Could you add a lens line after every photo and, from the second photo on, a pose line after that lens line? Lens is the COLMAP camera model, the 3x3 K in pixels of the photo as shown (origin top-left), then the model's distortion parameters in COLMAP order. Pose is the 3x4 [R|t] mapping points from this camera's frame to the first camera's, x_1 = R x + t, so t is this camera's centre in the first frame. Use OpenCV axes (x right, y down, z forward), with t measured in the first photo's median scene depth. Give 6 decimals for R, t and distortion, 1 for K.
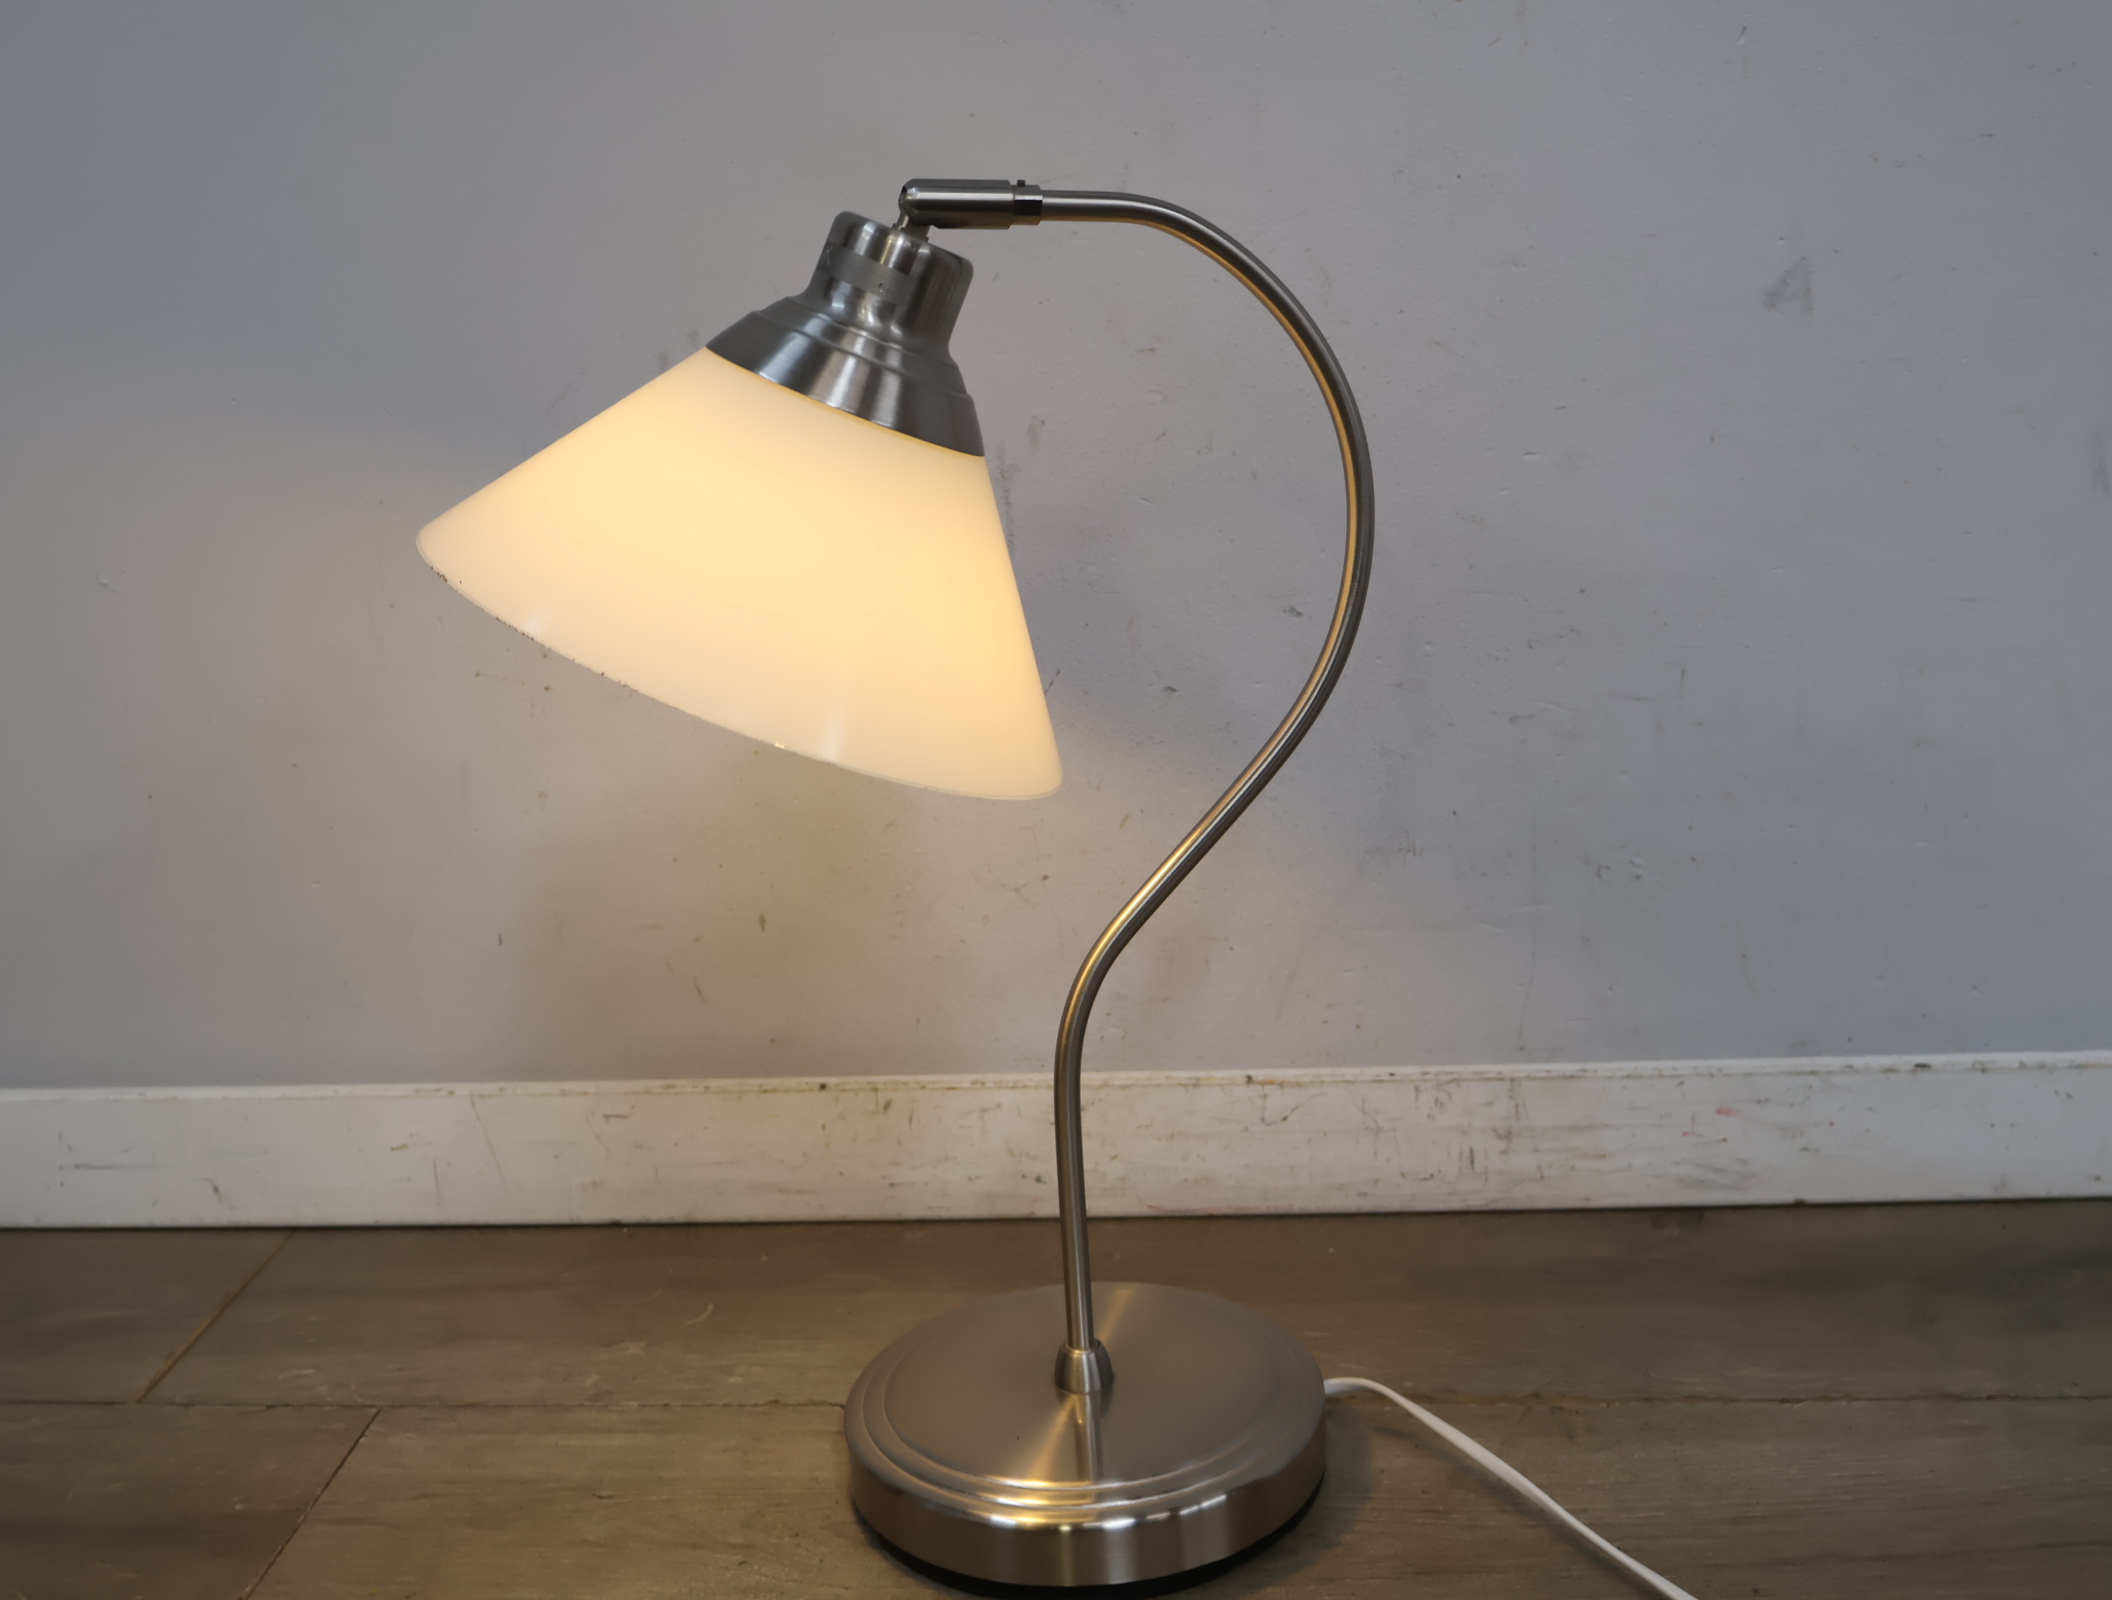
lens RADIAL K [[2445.8, 0, 1050.8], [0, 2445.8, 795.1], [0, 0, 1]] dist [0.017458, -0.001888]
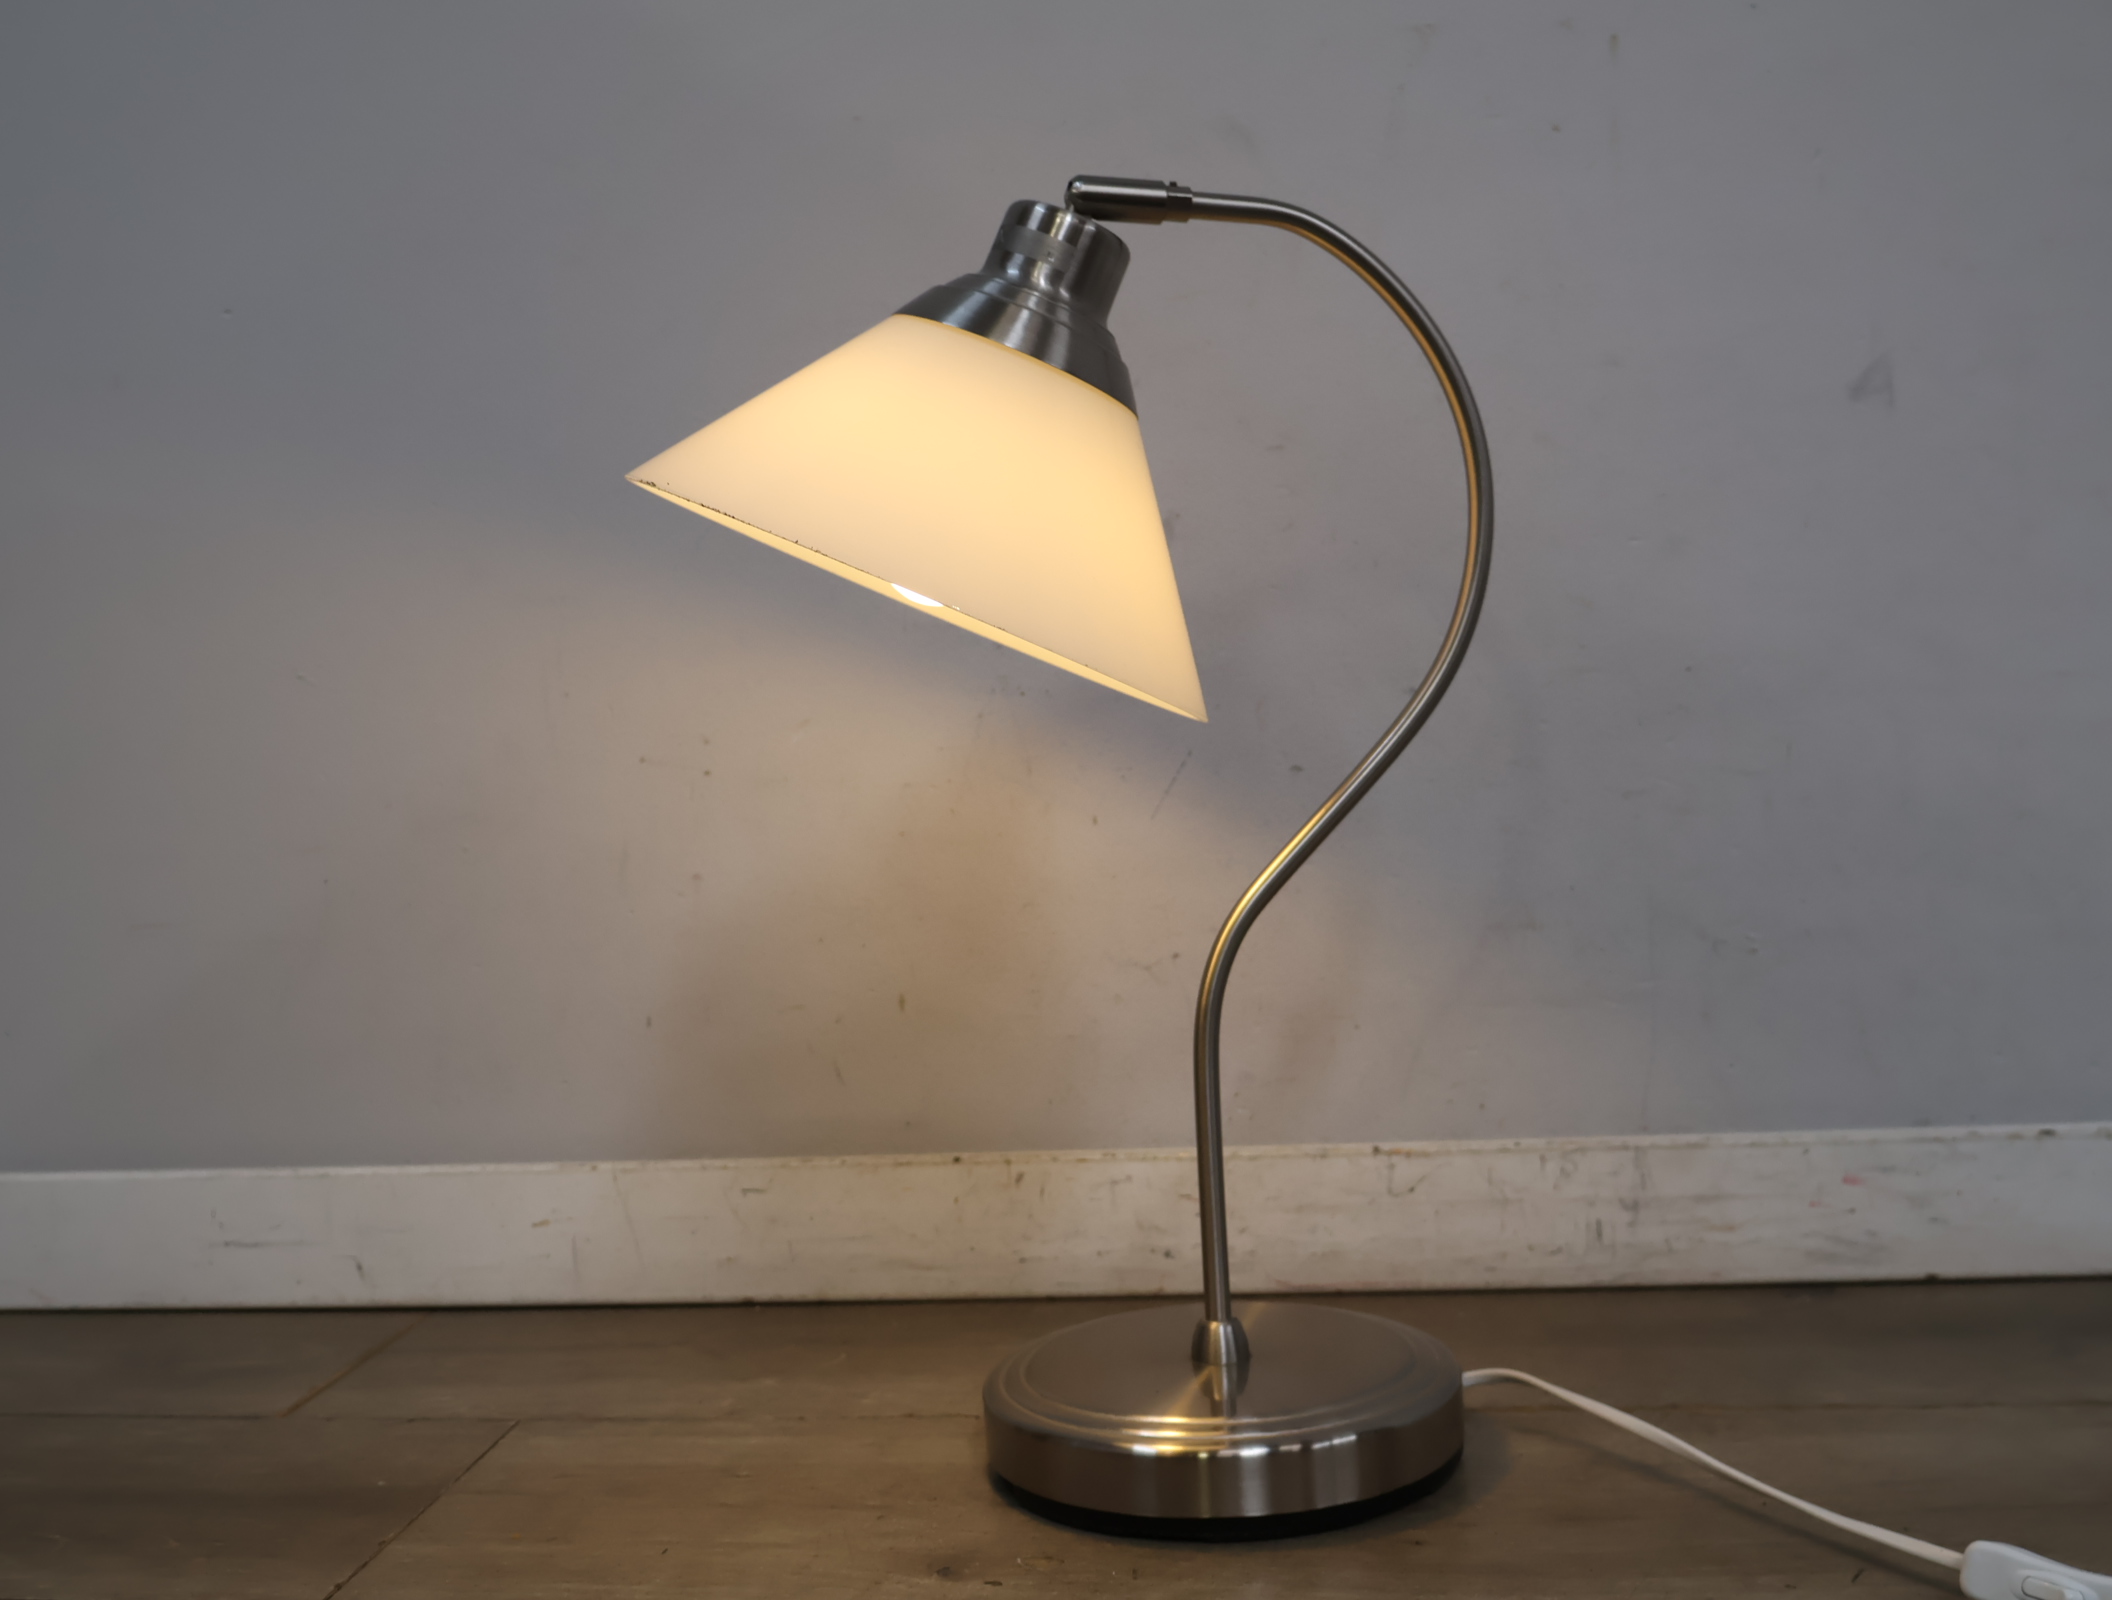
lens RADIAL K [[2445.8, 0, 1050.8], [0, 2445.8, 795.1], [0, 0, 1]] dist [0.017458, -0.001888]
pose [[0.999252, 0.008422, -0.037753, -0.017041], [-0.015989, 0.978658, -0.204873, 0.184179], [0.035222, 0.205323, 0.978060, -0.030449]]
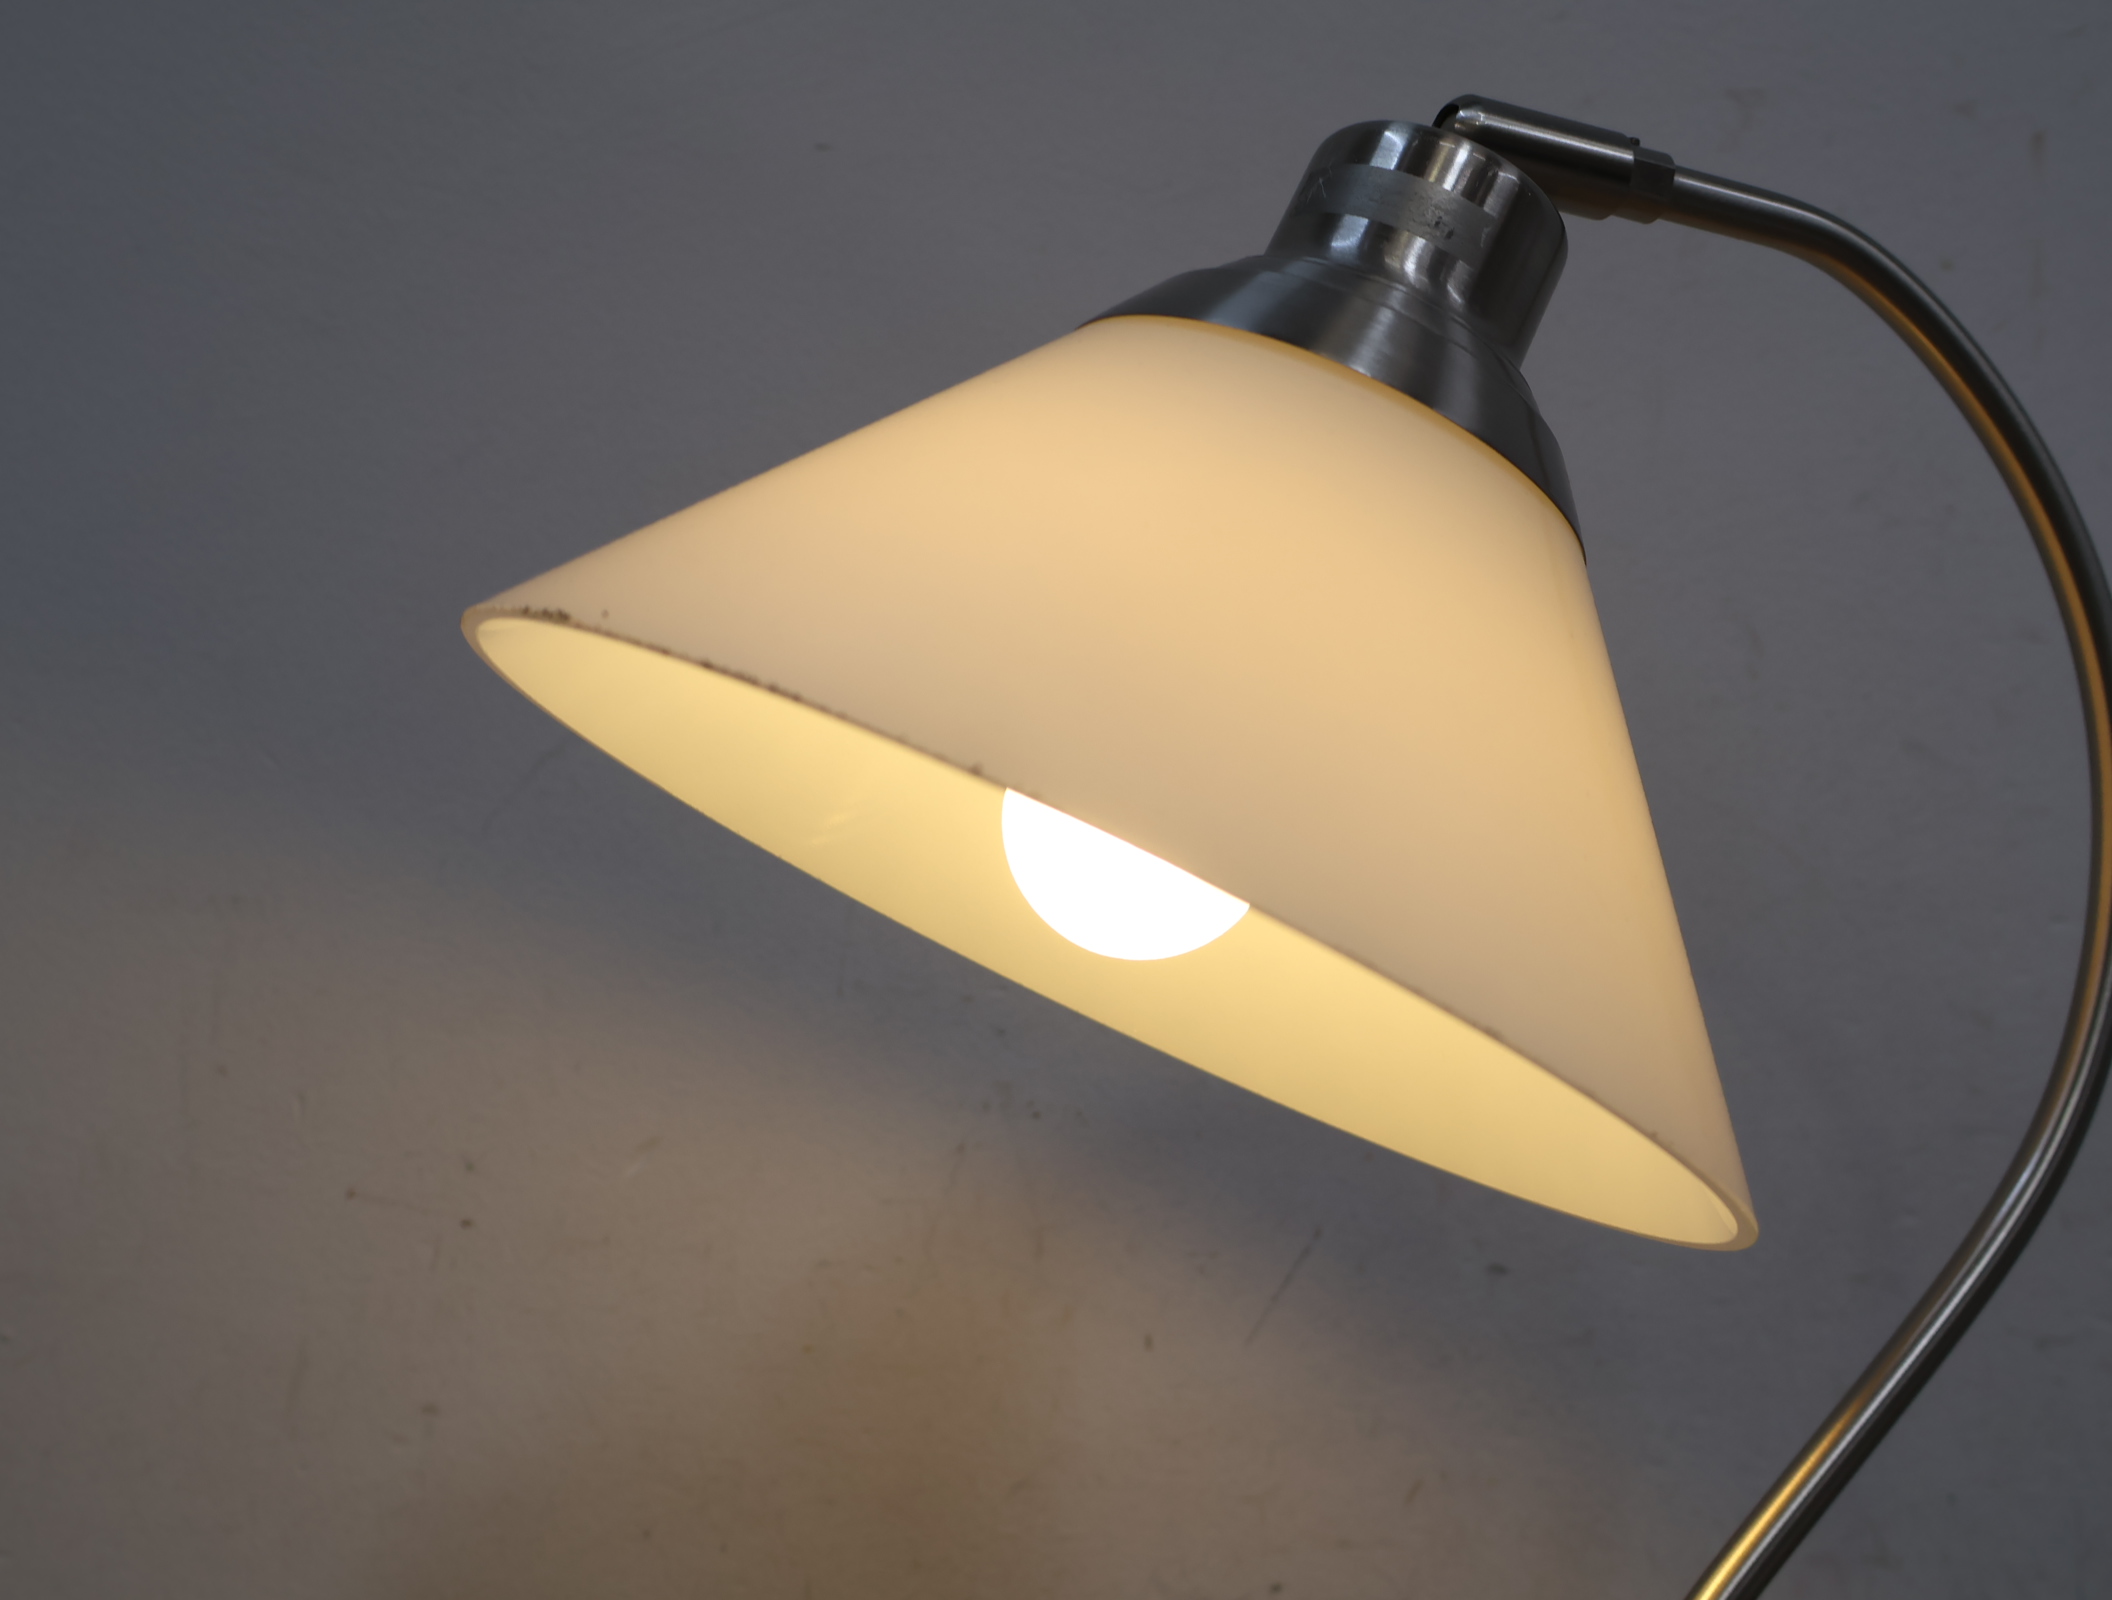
lens RADIAL K [[2490.9, 0, 1051.6], [0, 2490.9, 823.7], [0, 0, 1]] dist [0.007146, 0.028728]
pose [[0.991205, 0.076796, 0.107771, -0.139399], [-0.034212, 0.935411, -0.351903, 0.076690], [-0.127835, 0.345121, 0.929812, 0.385769]]
